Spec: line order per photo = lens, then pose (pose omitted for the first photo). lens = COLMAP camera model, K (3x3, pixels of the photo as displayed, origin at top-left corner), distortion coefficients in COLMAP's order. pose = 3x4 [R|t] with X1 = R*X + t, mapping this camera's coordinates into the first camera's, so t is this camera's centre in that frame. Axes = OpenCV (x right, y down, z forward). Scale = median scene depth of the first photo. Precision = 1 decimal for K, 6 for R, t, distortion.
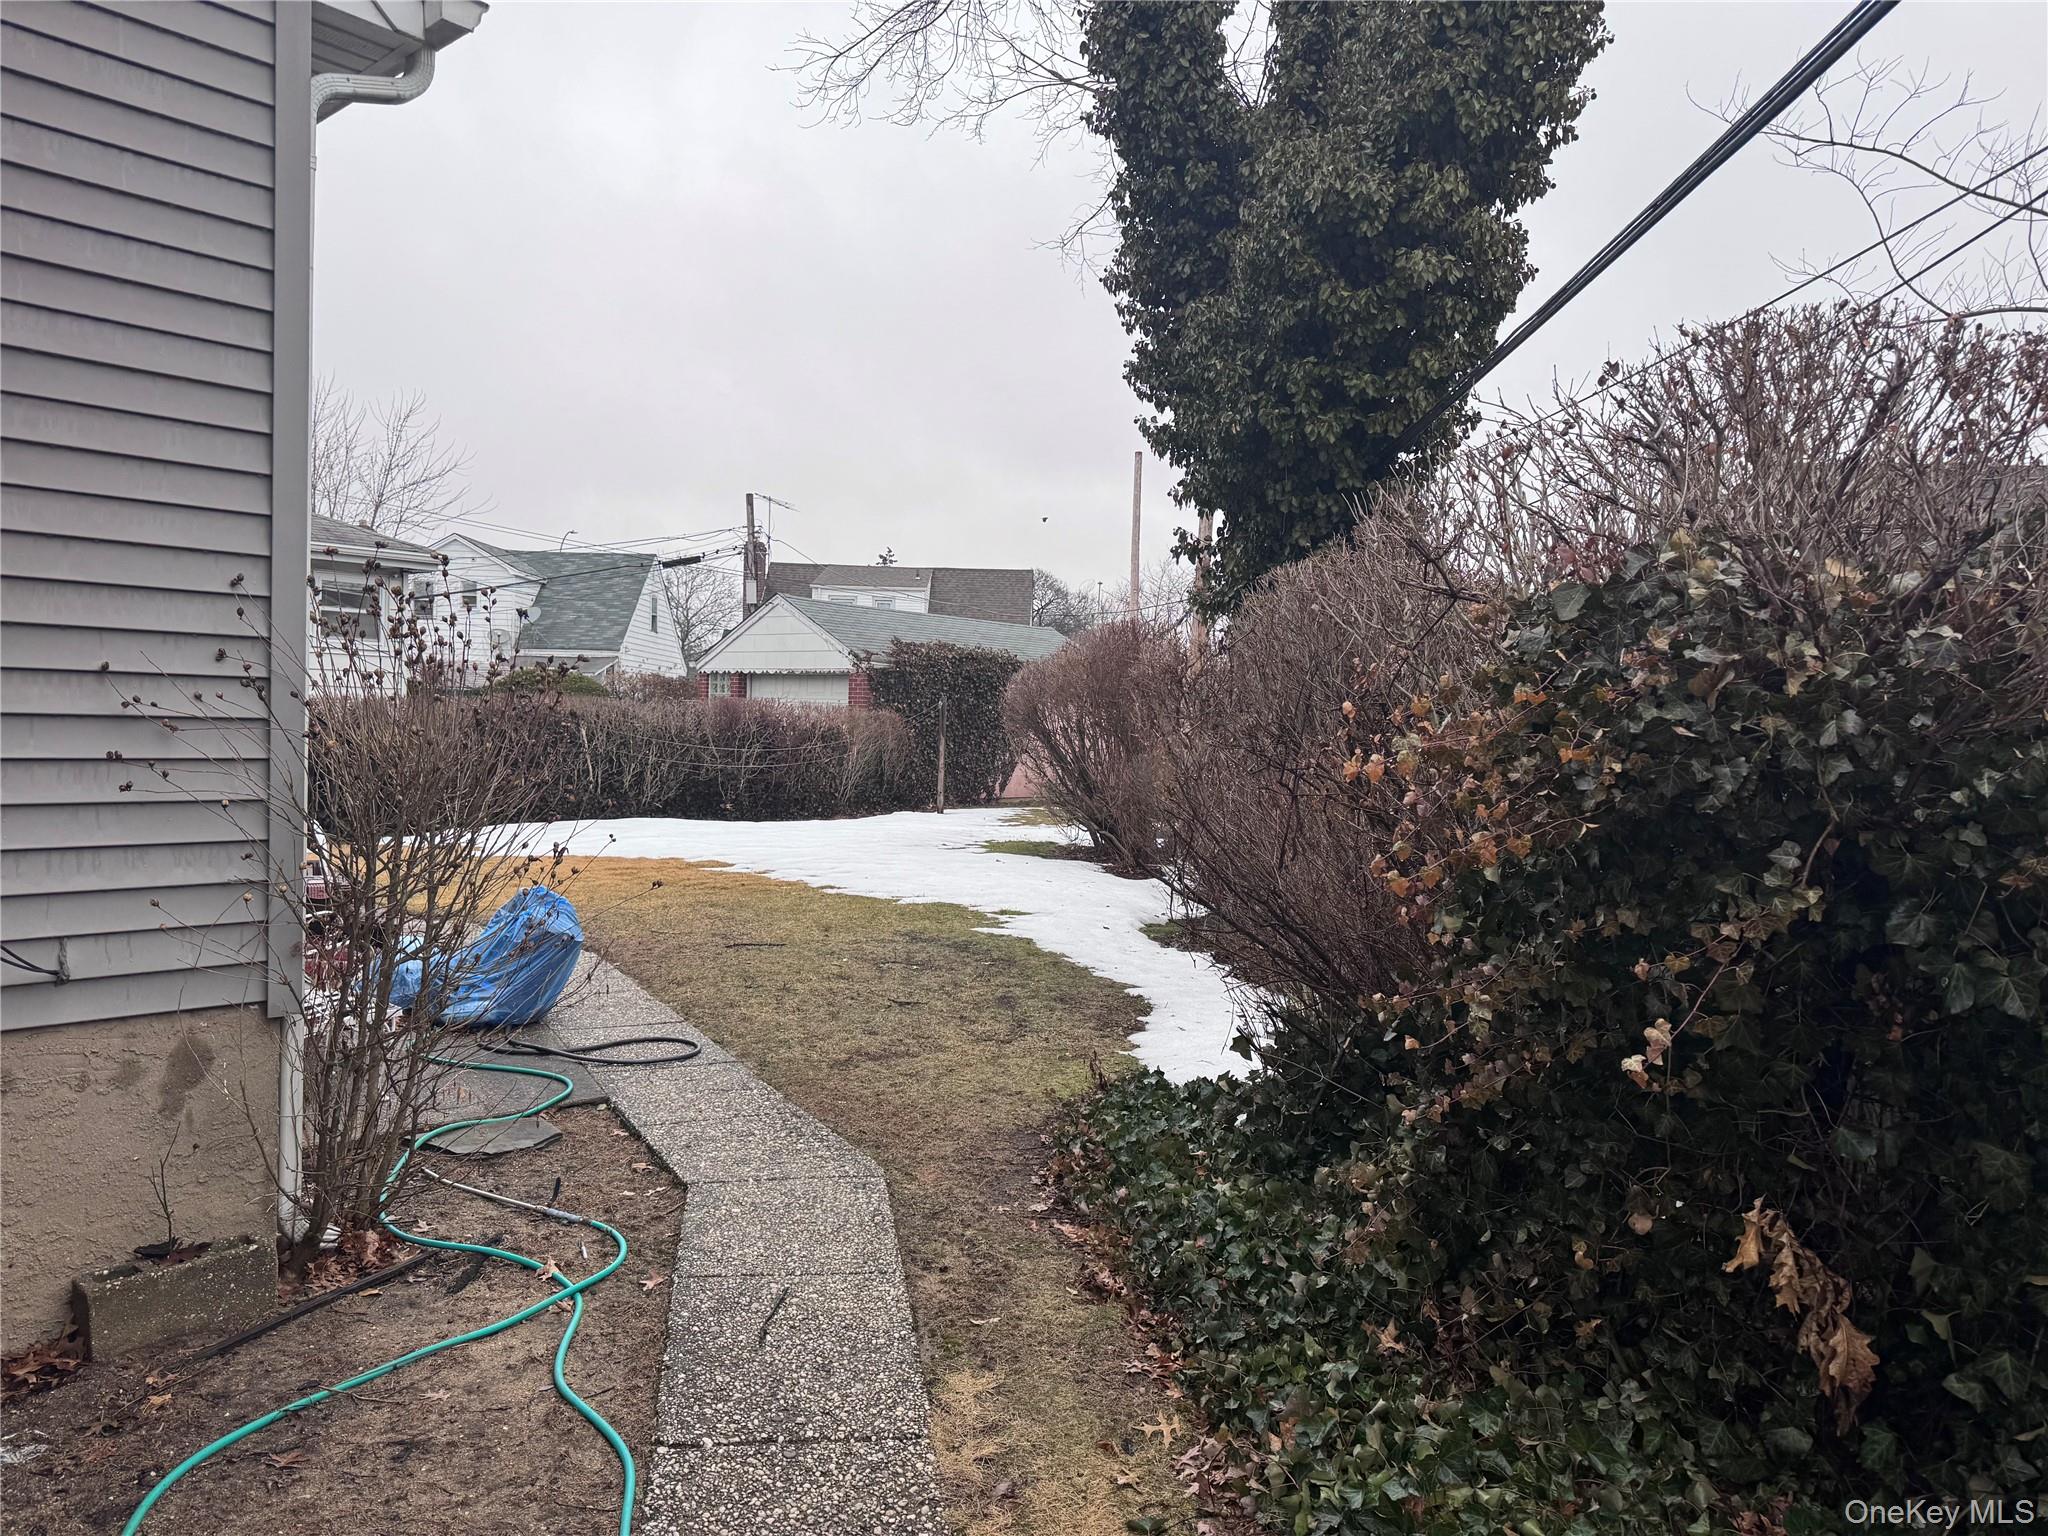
lens RADIAL K [[1434.0, 0, 1027.6], [0, 1434.0, 766.5], [0, 0, 1]] dist [0.009274, -0.024896]
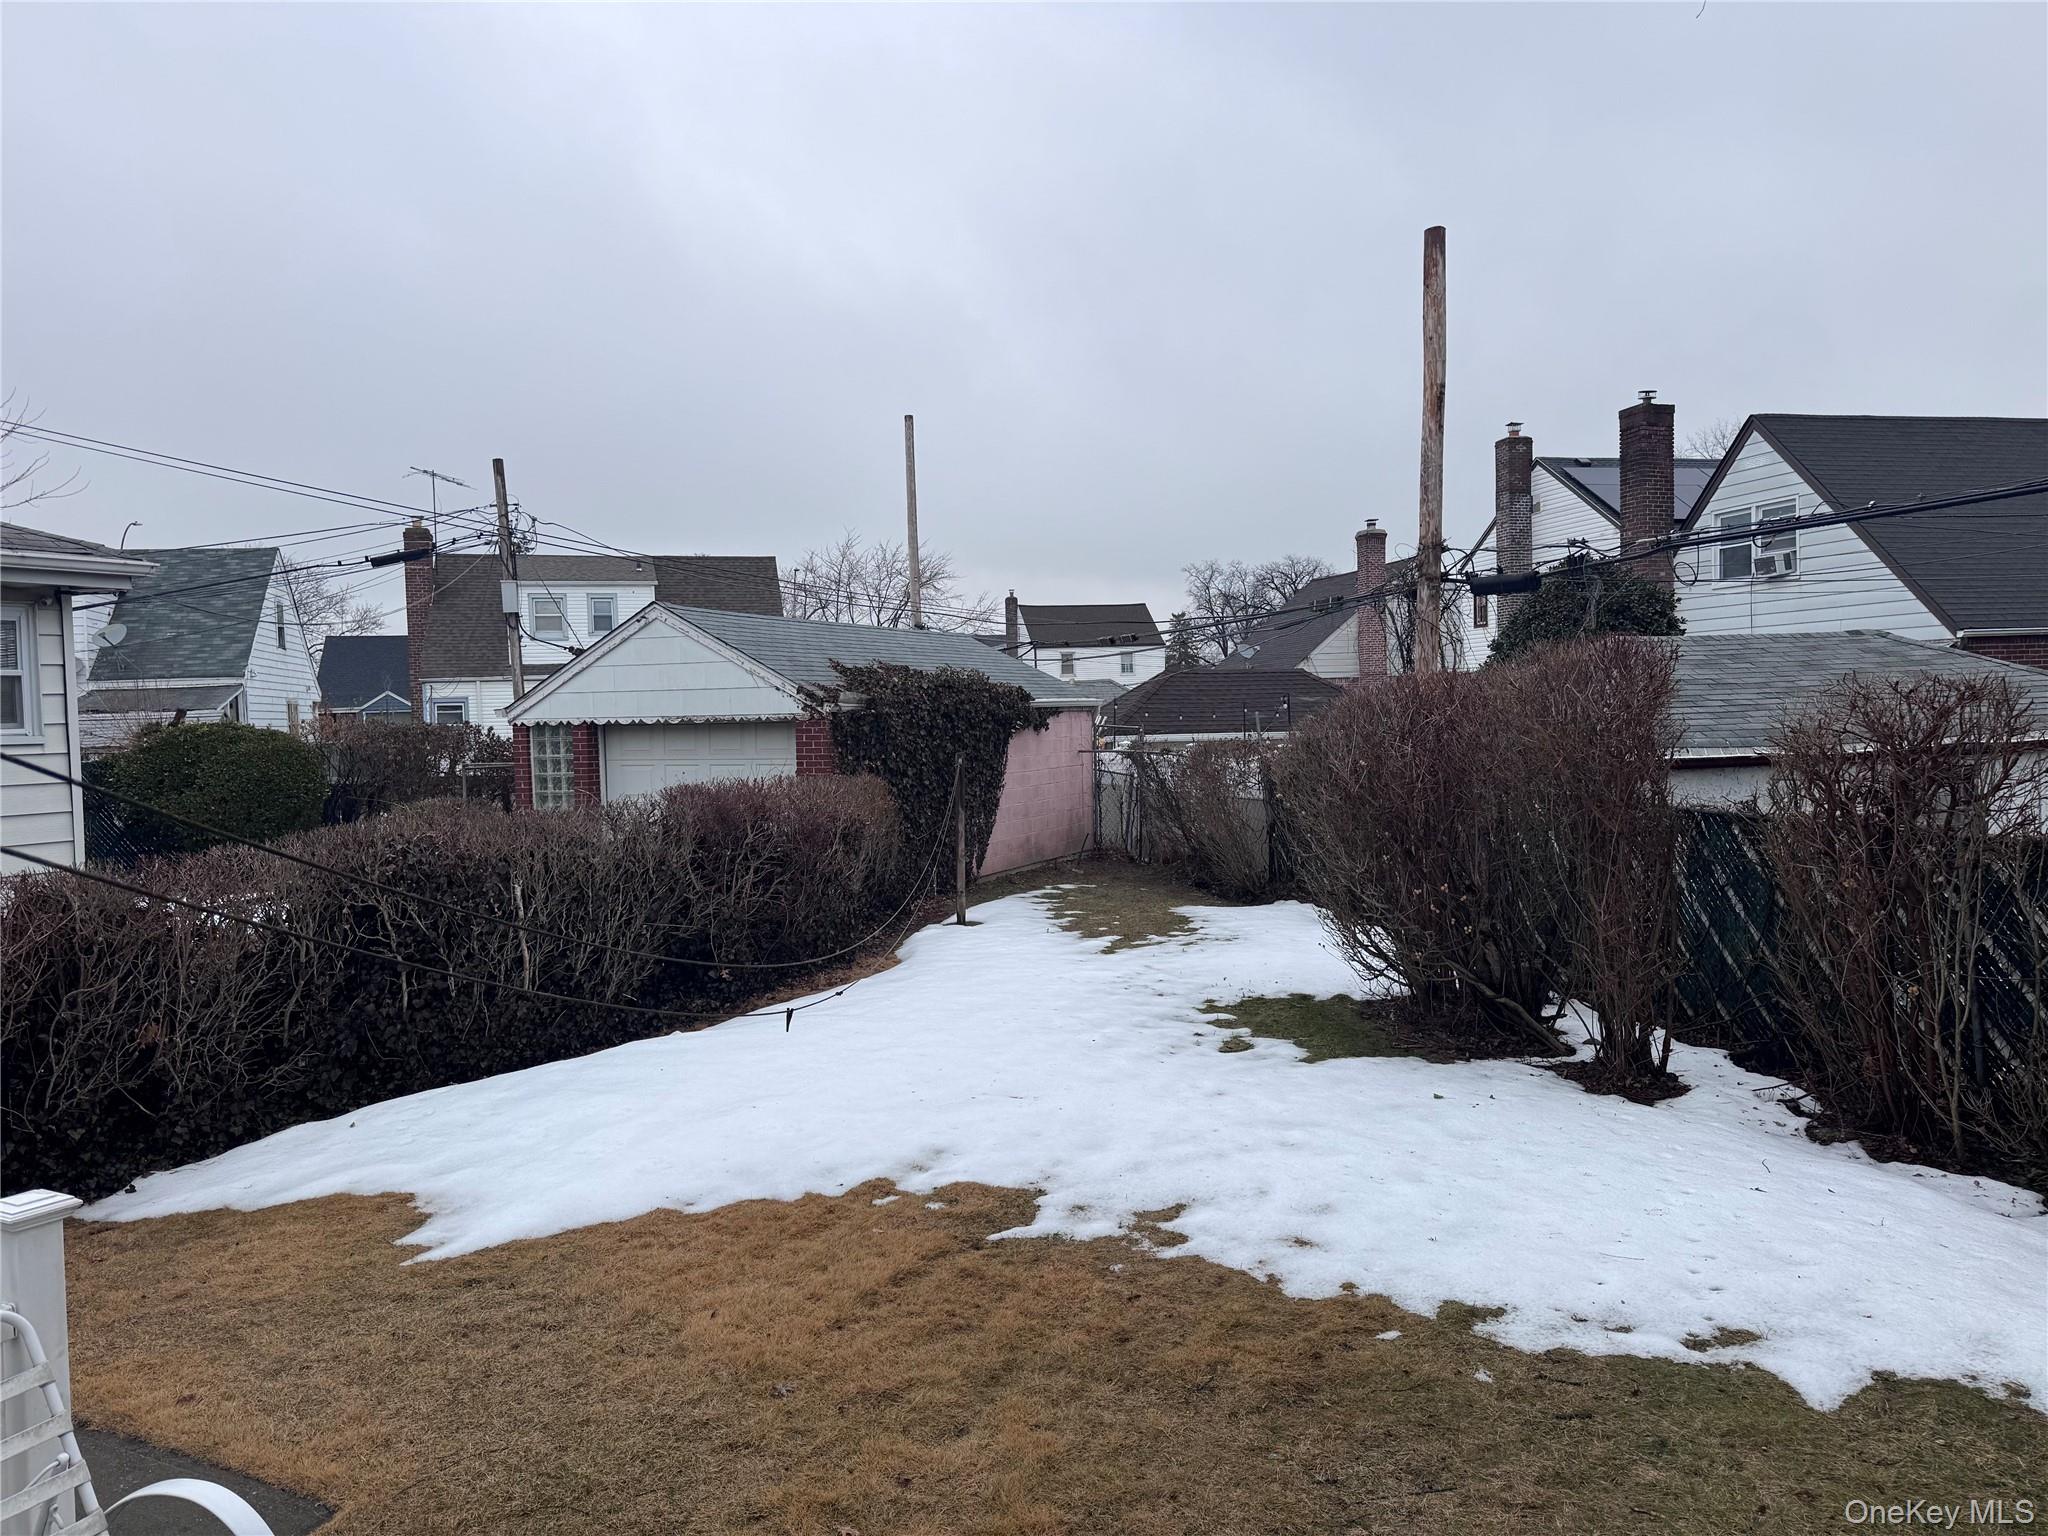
lens RADIAL K [[1434.0, 0, 1020.8], [0, 1434.0, 771.9], [0, 0, 1]] dist [0.009274, -0.024896]
pose [[0.961537, -0.067232, 0.266320, -0.189317], [0.062534, 0.997702, 0.026091, -0.048789], [-0.267462, -0.008433, 0.963531, 0.314501]]
